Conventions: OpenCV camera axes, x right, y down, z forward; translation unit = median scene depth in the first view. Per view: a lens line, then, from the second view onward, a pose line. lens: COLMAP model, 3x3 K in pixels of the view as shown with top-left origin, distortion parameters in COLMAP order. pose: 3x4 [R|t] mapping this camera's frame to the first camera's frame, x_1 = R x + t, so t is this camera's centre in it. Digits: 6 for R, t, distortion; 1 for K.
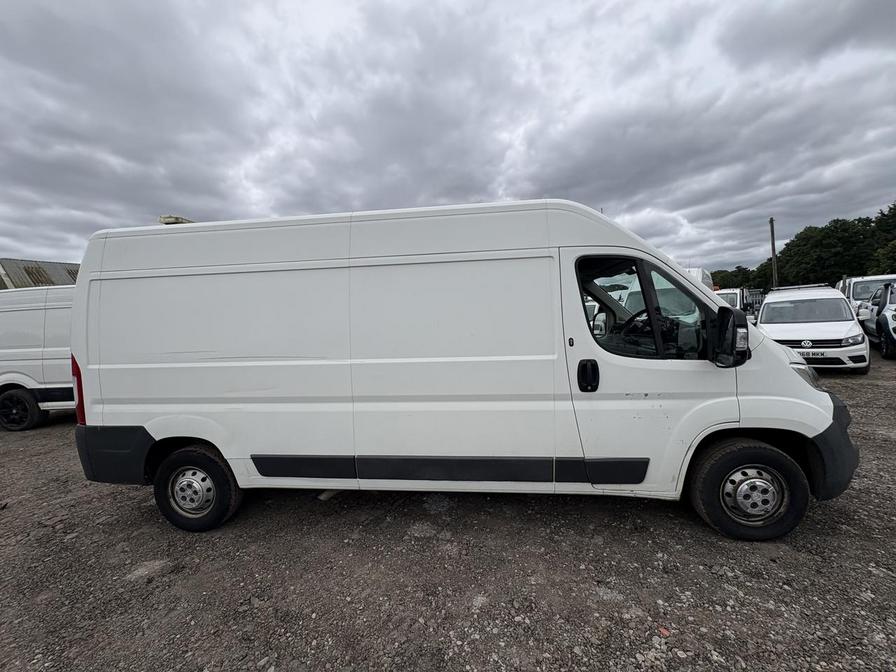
lens RADIAL K [[356.4, 0, 441.6], [0, 356.4, 340.7], [0, 0, 1]] dist [-0.002078, 0.000549]
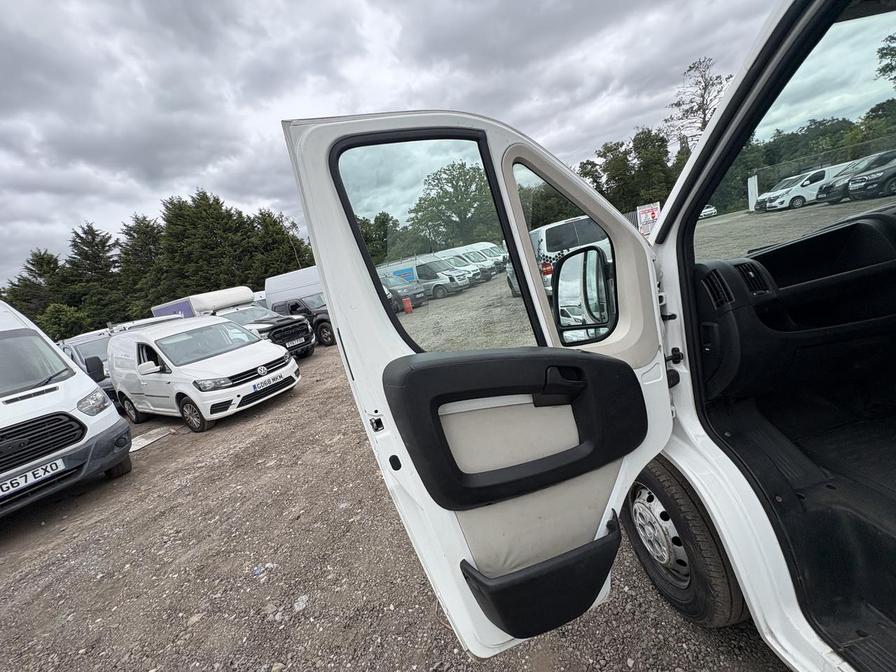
lens RADIAL K [[356.4, 0, 448.9], [0, 356.4, 339.2], [0, 0, 1]] dist [-0.002078, 0.000549]
pose [[-0.208325, -0.089129, 0.973990, 0.073810], [0.291438, 0.944945, 0.148806, -0.028583], [-0.933630, 0.314858, -0.170880, 0.368339]]
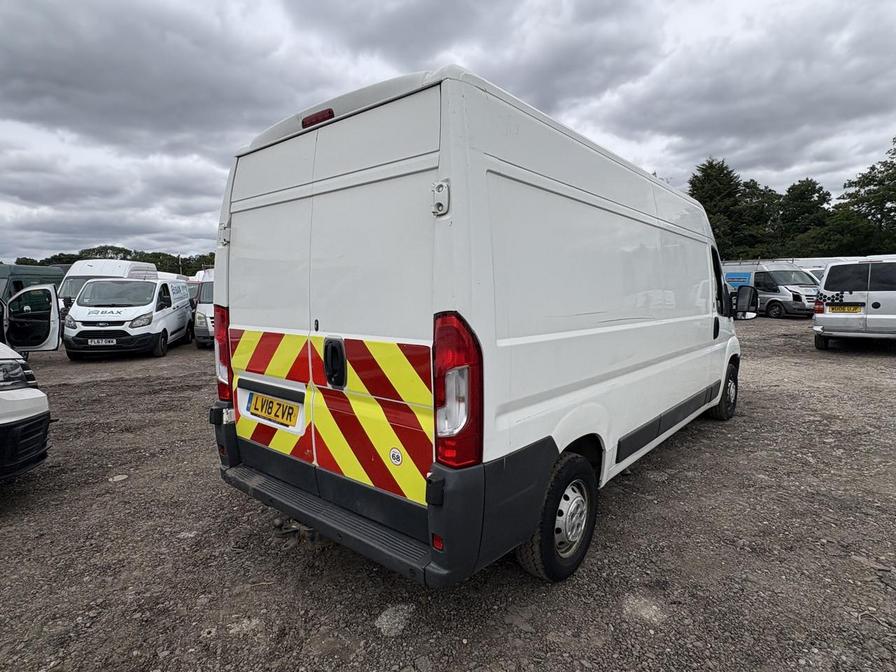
lens RADIAL K [[492.5, 0, 443.7], [0, 492.5, 340.6], [0, 0, 1]] dist [-0.001366, -0.001187]
pose [[0.555700, -0.040855, 0.830379, -0.326818], [0.028931, 0.999137, 0.029798, 0.009294], [-0.830879, 0.007465, 0.556402, 0.135710]]
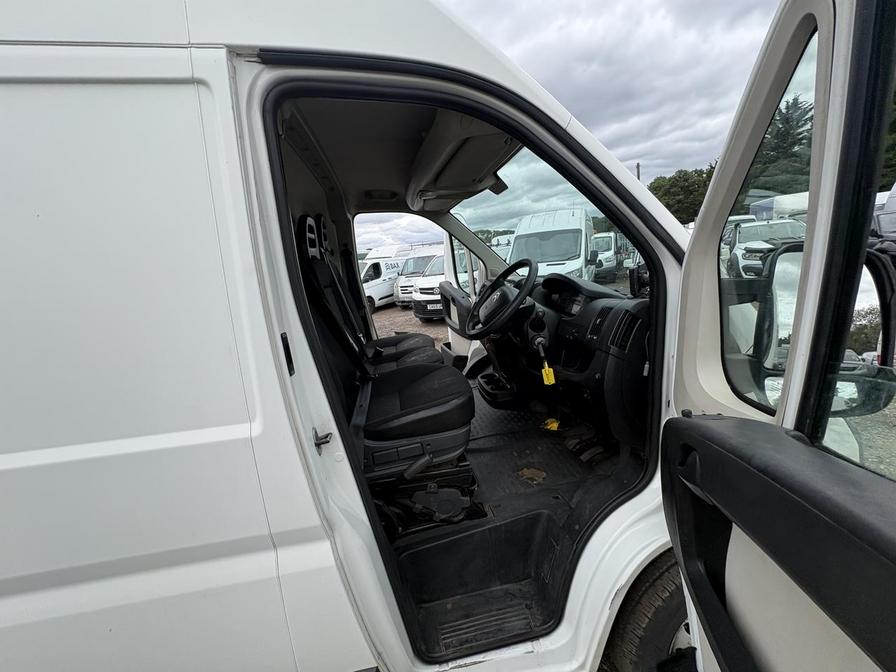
lens RADIAL K [[356.4, 0, 446.5], [0, 356.4, 348.0], [0, 0, 1]] dist [-0.002078, 0.000549]
pose [[0.959754, -0.098945, 0.262834, 0.060212], [0.056776, 0.984916, 0.163456, -0.009859], [-0.275042, -0.141955, 0.950895, 0.098852]]
